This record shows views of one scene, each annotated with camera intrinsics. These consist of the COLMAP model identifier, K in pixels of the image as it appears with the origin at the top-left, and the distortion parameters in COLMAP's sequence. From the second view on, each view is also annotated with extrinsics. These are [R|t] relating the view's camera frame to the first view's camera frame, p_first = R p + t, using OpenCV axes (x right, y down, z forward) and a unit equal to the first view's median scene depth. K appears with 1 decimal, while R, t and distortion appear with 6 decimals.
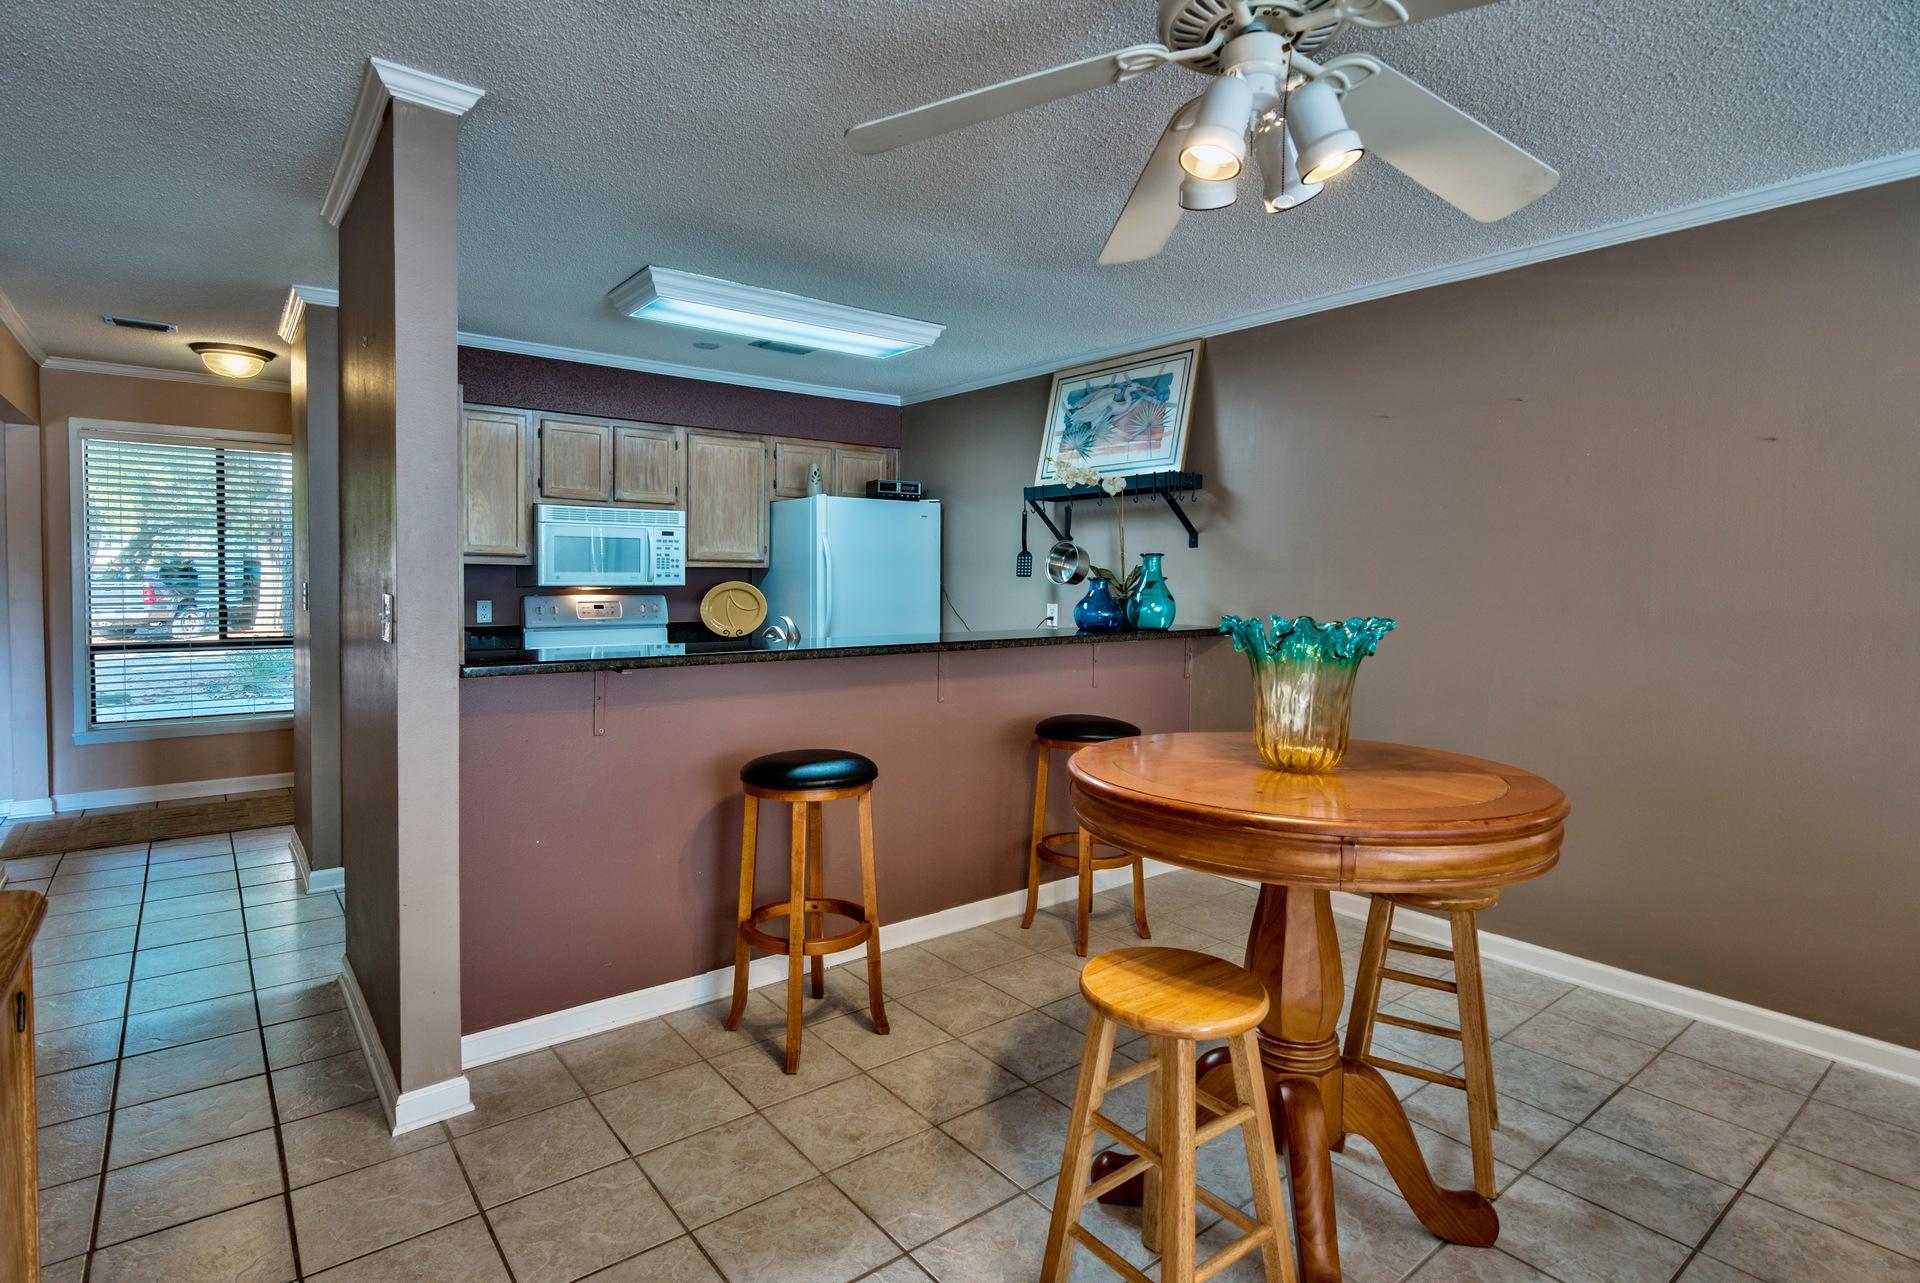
lens RADIAL K [[957.7, 0, 910.5], [0, 957.7, 553.9], [0, 0, 1]] dist [-0.002657, -0.001257]
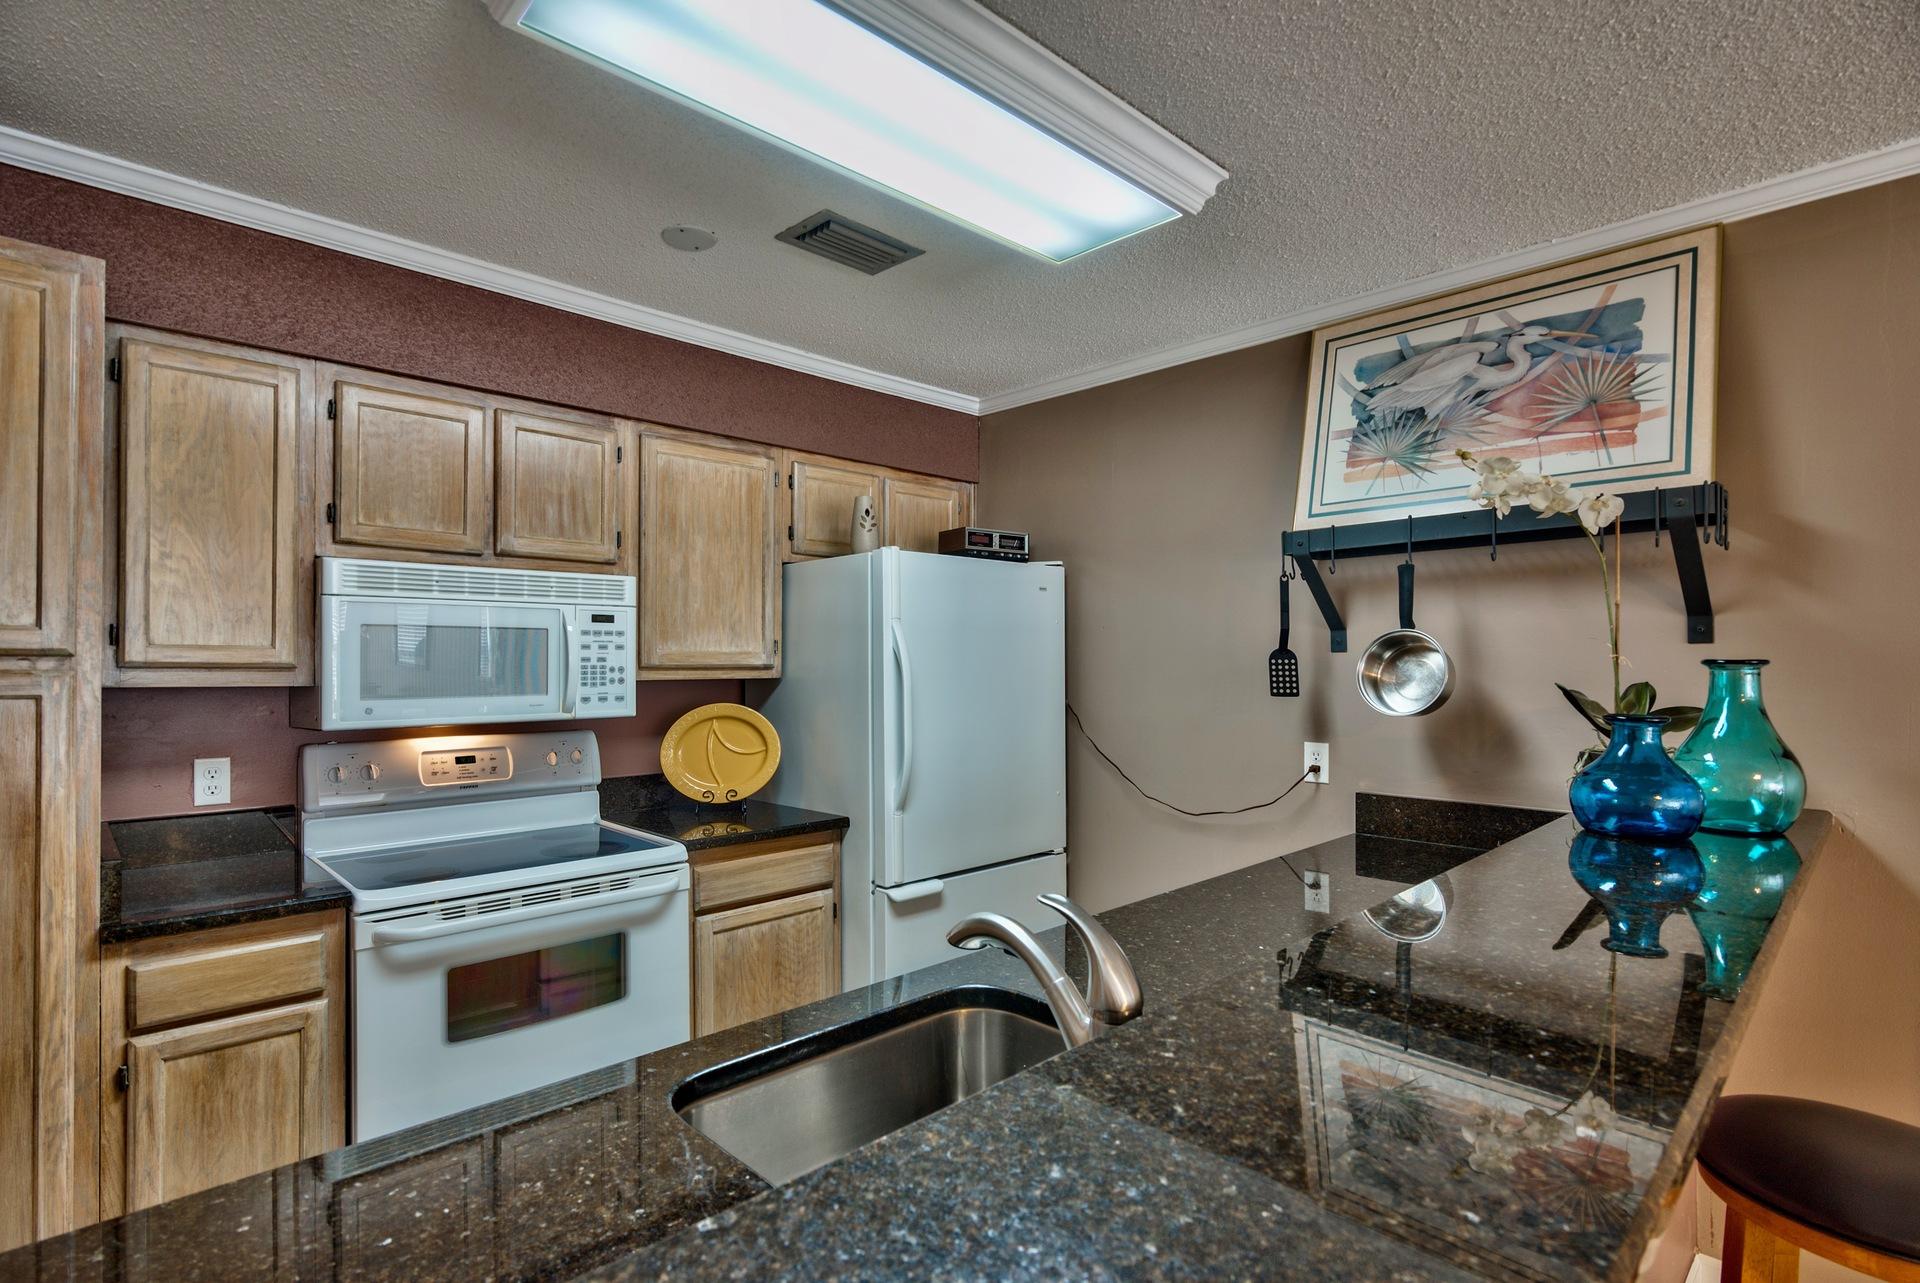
lens RADIAL K [[916.2, 0, 924.8], [0, 916.2, 617.5], [0, 0, 1]] dist [-0.011789, 0.000240]
pose [[0.994066, -0.002584, 0.108744, -0.135540], [0.005008, 0.999745, -0.022020, -0.010034], [-0.108659, 0.022434, 0.993826, 0.493266]]
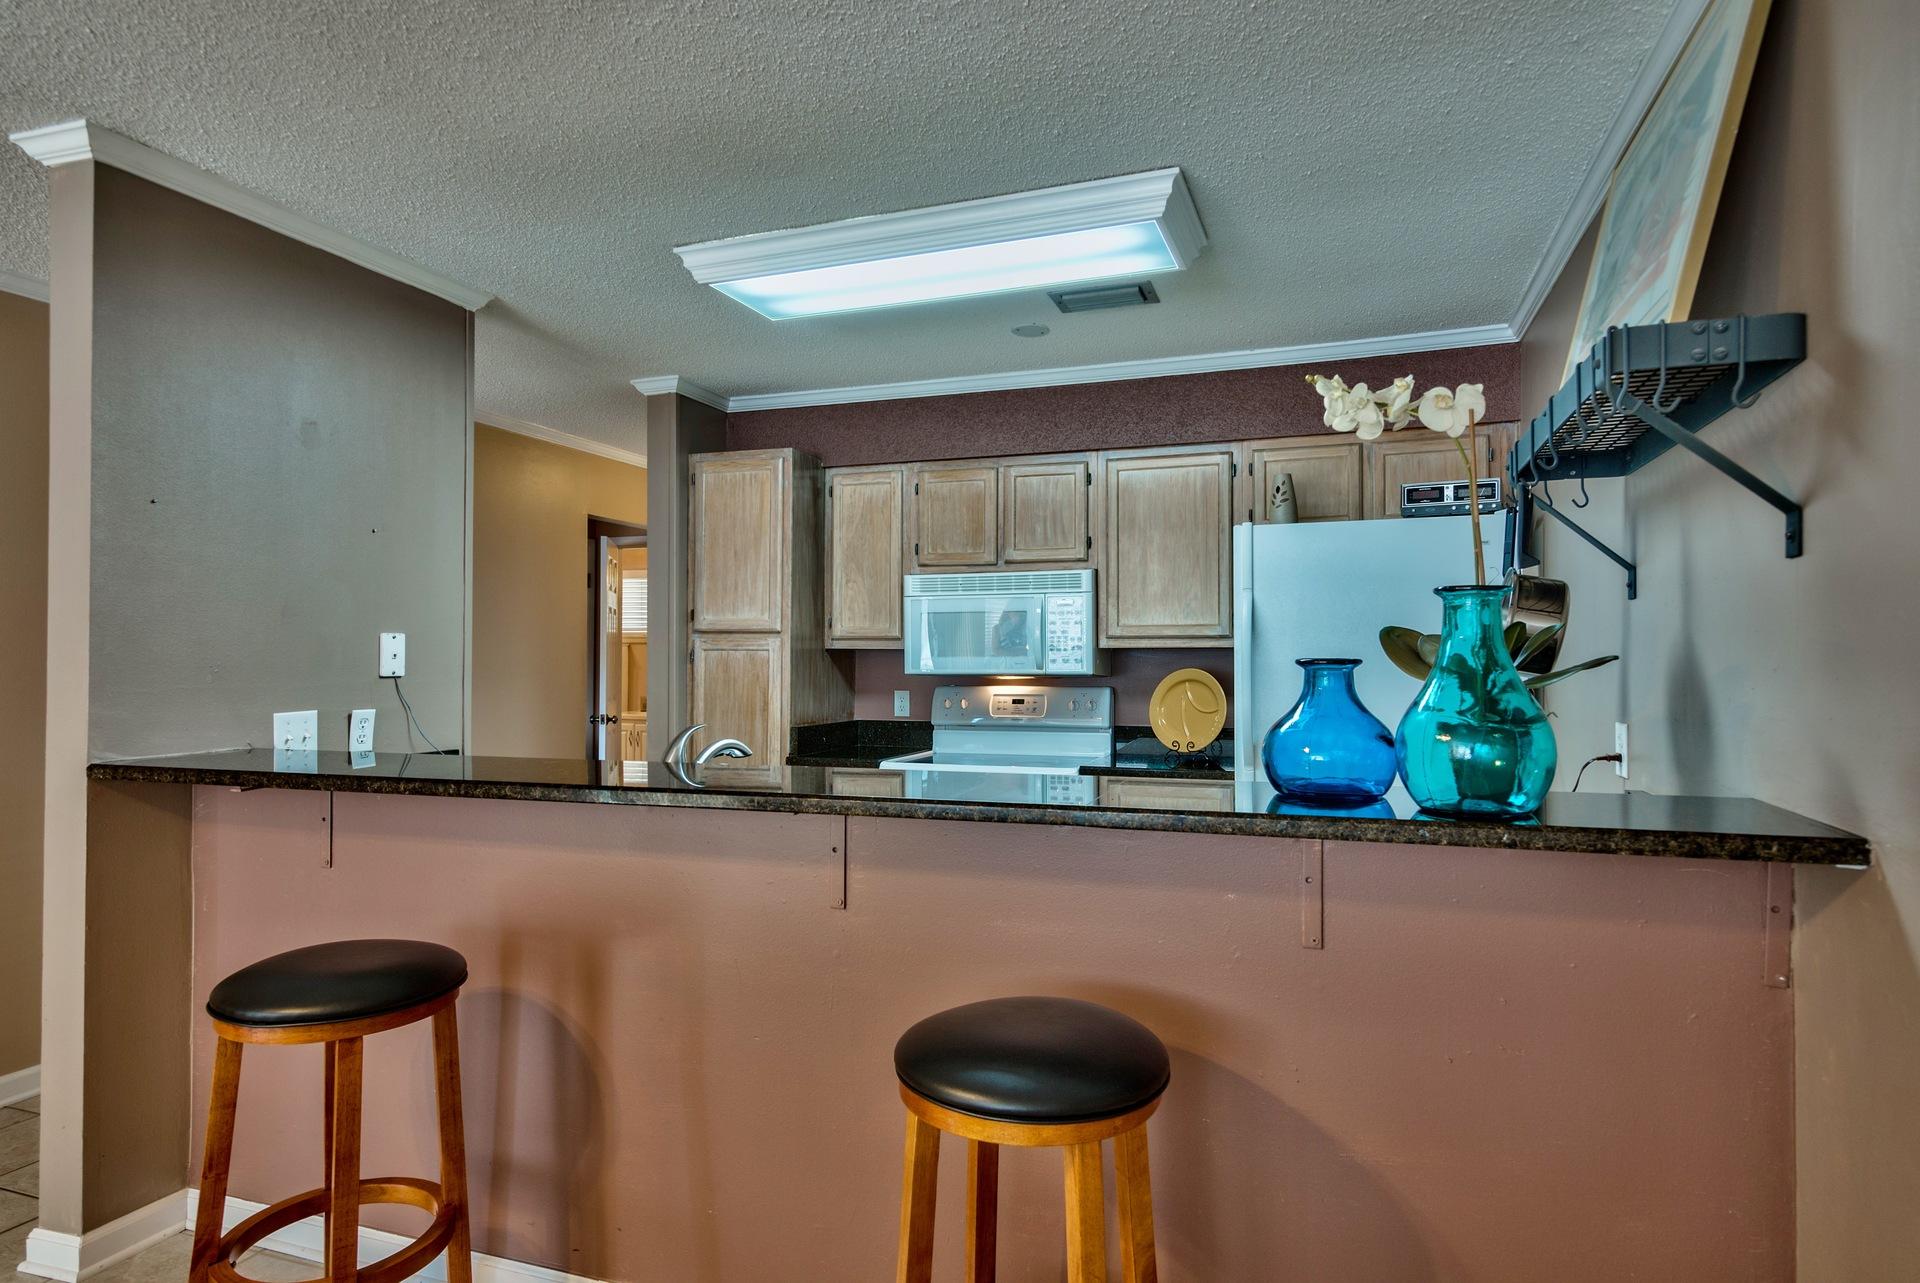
lens RADIAL K [[1049.4, 0, 960.0], [0, 1049.4, 641.5], [0, 0, 1]] dist [-0.001351, -0.000302]
pose [[0.546148, -0.021547, -0.837412, 0.371953], [0.022167, 0.999691, -0.011265, 0.015554], [0.837395, -0.012411, 0.546457, 0.511071]]
